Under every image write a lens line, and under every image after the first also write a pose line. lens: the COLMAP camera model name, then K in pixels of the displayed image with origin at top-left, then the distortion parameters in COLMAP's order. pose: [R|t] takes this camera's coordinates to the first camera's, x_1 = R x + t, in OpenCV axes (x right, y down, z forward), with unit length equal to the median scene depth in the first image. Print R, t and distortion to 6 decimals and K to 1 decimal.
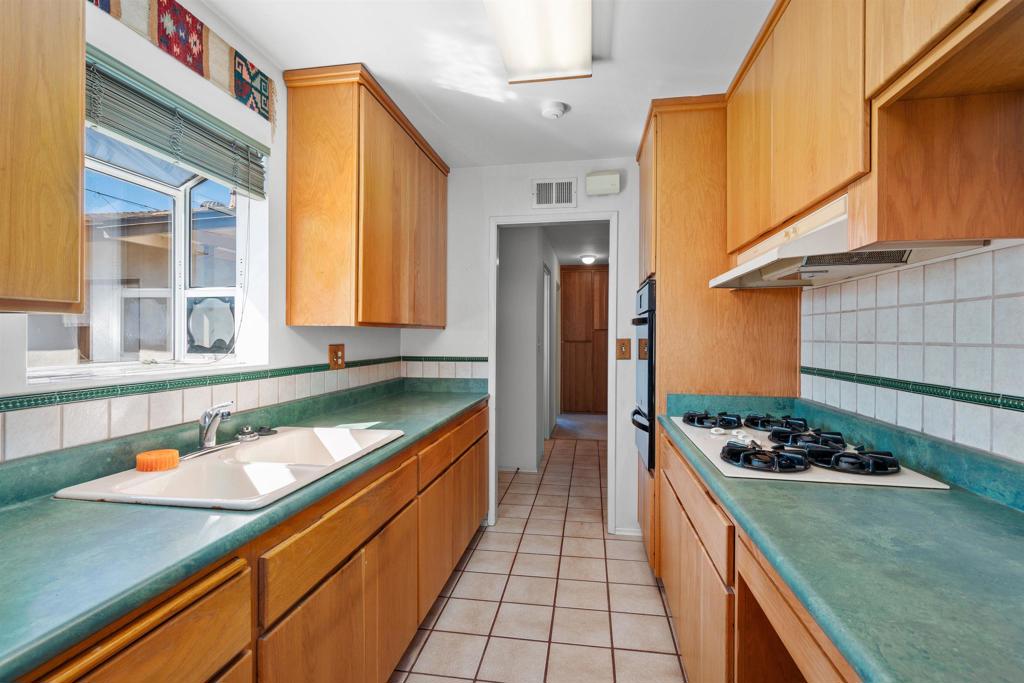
lens RADIAL K [[471.0, 0, 516.3], [0, 471.0, 337.4], [0, 0, 1]] dist [0.010132, -0.000114]
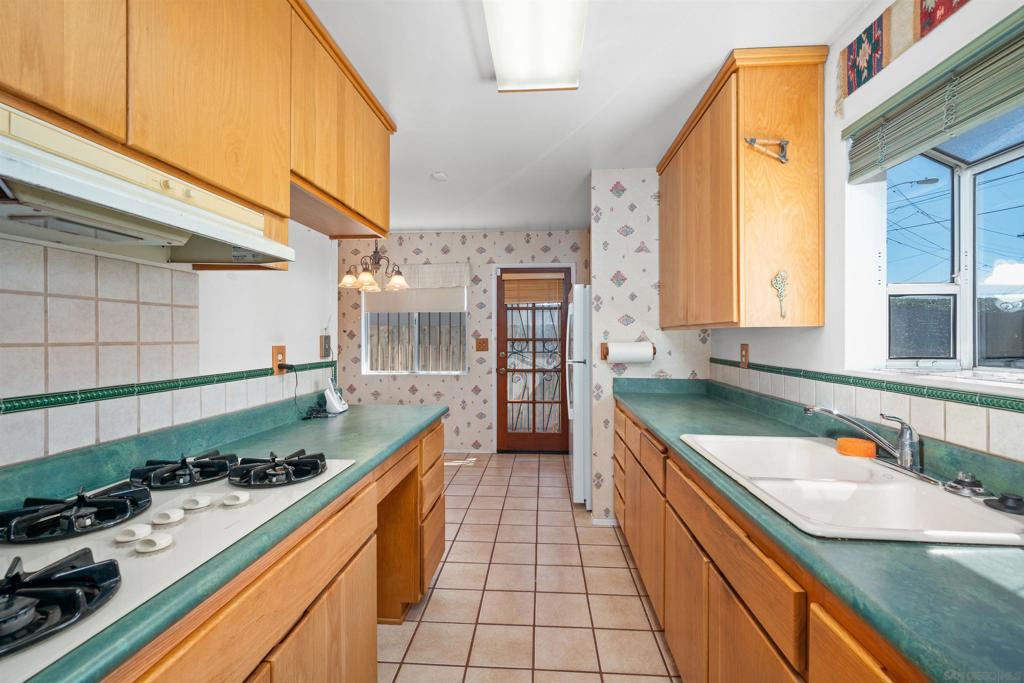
lens RADIAL K [[428.1, 0, 525.4], [0, 428.1, 339.8], [0, 0, 1]] dist [0.003811, 0.000115]
pose [[-0.994021, -0.003350, -0.109139, 0.109872], [-0.004323, 0.999953, 0.008687, -0.003449], [0.109105, 0.009107, -0.993989, 1.430543]]
